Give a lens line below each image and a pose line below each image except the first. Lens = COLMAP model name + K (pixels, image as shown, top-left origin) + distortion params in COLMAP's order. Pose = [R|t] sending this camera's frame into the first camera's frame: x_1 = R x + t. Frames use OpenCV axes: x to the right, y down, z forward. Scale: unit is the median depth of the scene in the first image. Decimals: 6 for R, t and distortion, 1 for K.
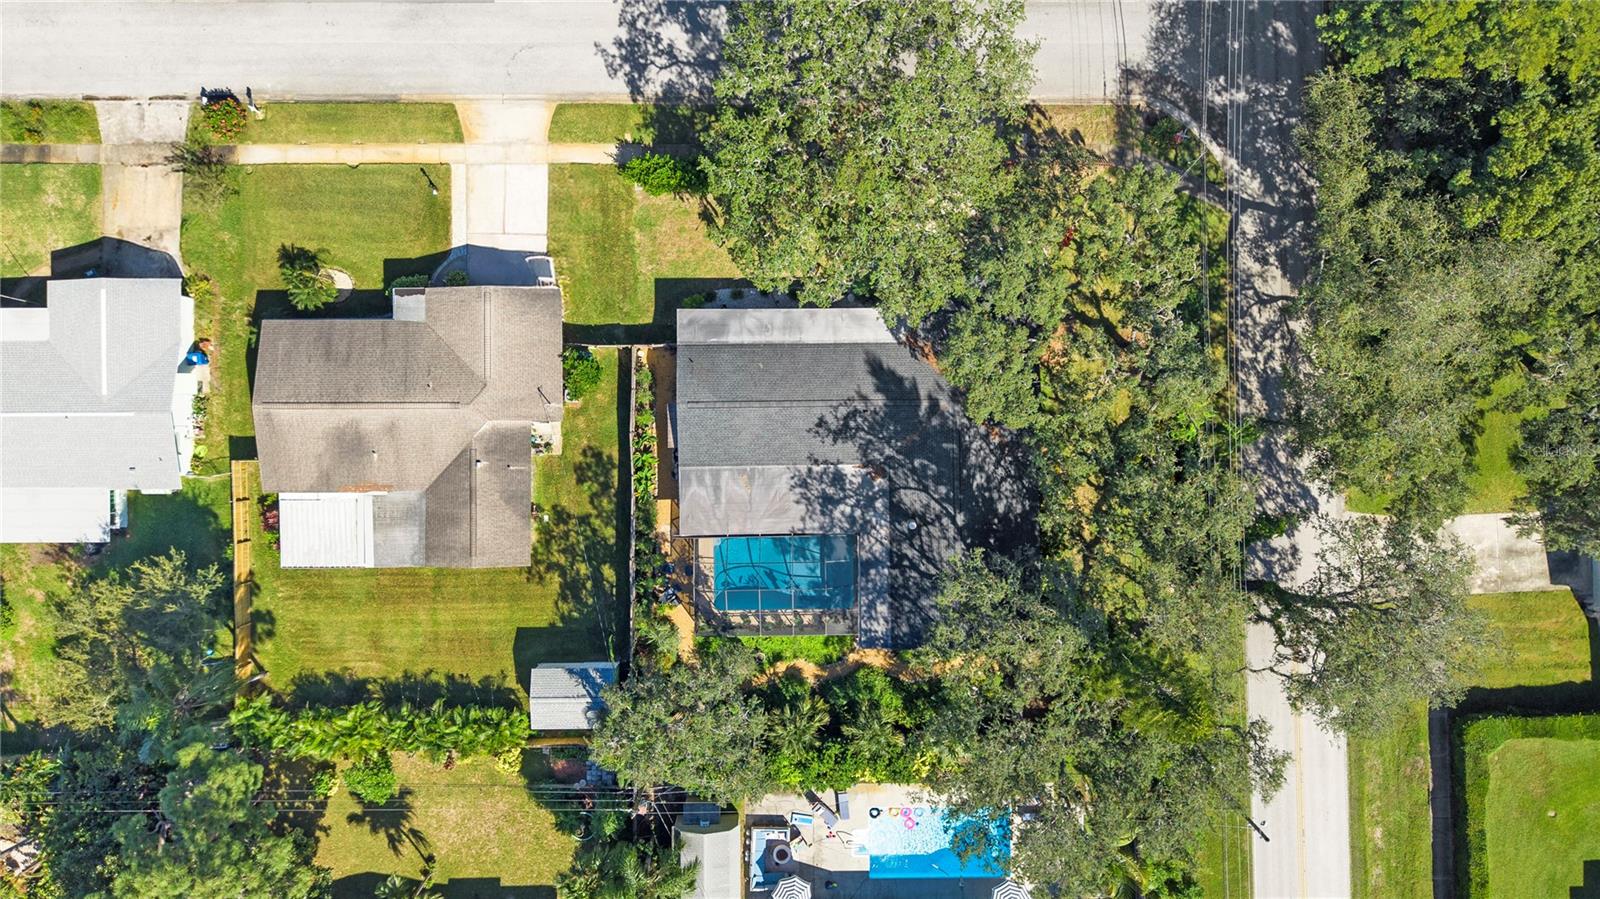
lens RADIAL K [[1086.6, 0, 798.1], [0, 1086.6, 410.9], [0, 0, 1]] dist [0.055359, -0.075061]
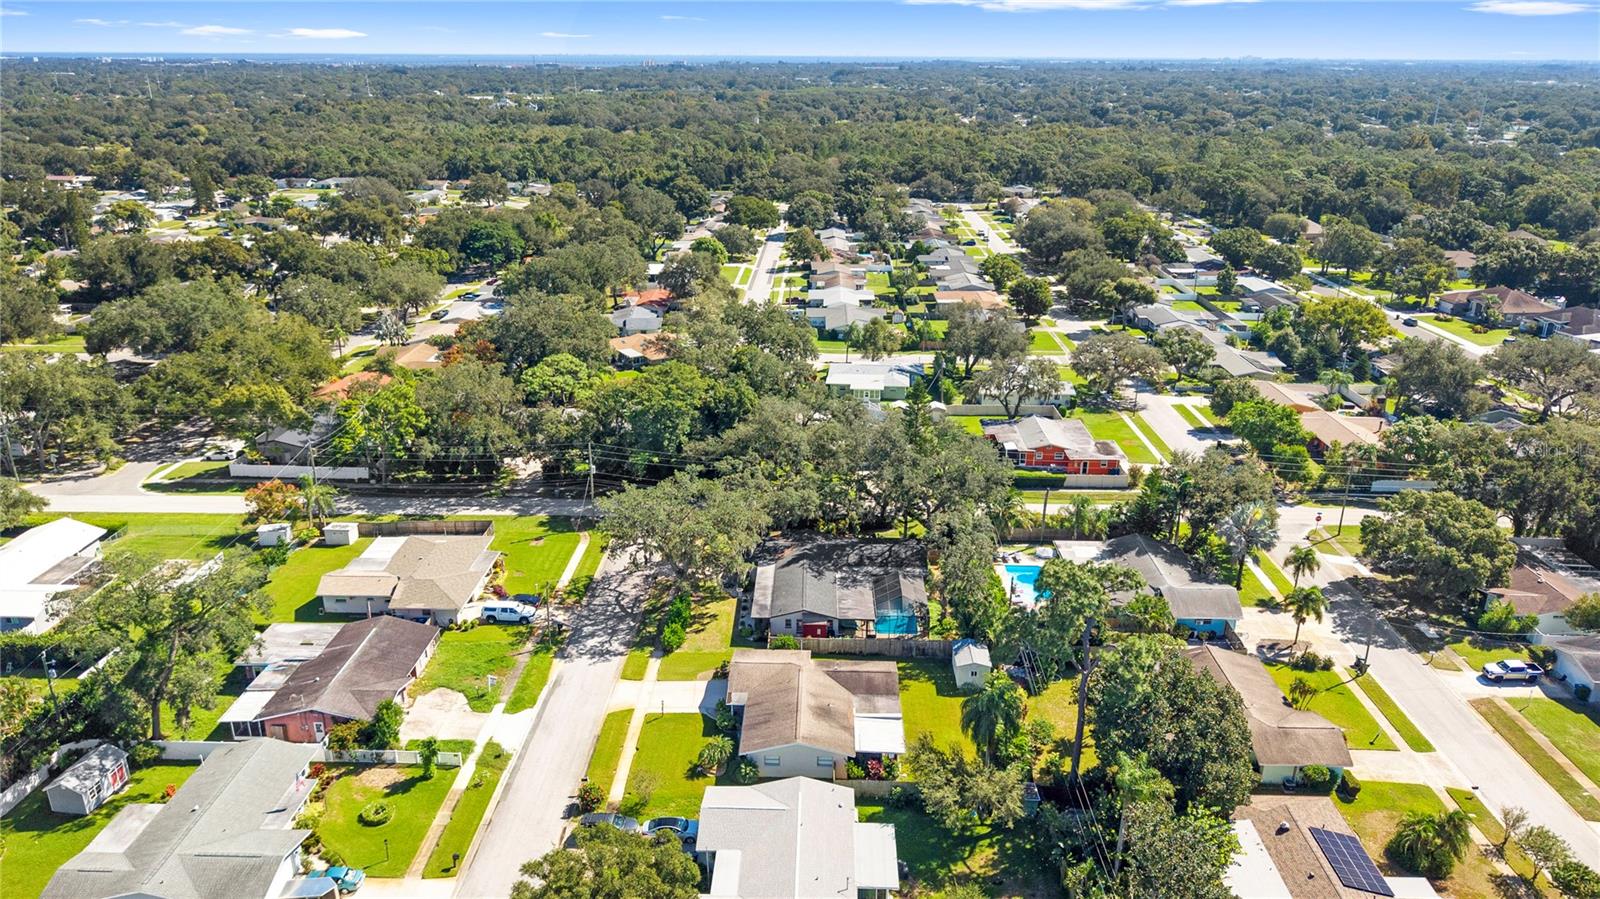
lens RADIAL K [[1086.6, 0, 798.1], [0, 1086.6, 410.9], [0, 0, 1]] dist [0.055359, -0.075061]
pose [[0.031397, -0.330341, 0.943339, -1.667771], [0.999498, 0.014375, -0.028232, 0.031092], [-0.004234, 0.943752, 0.330627, 0.065057]]
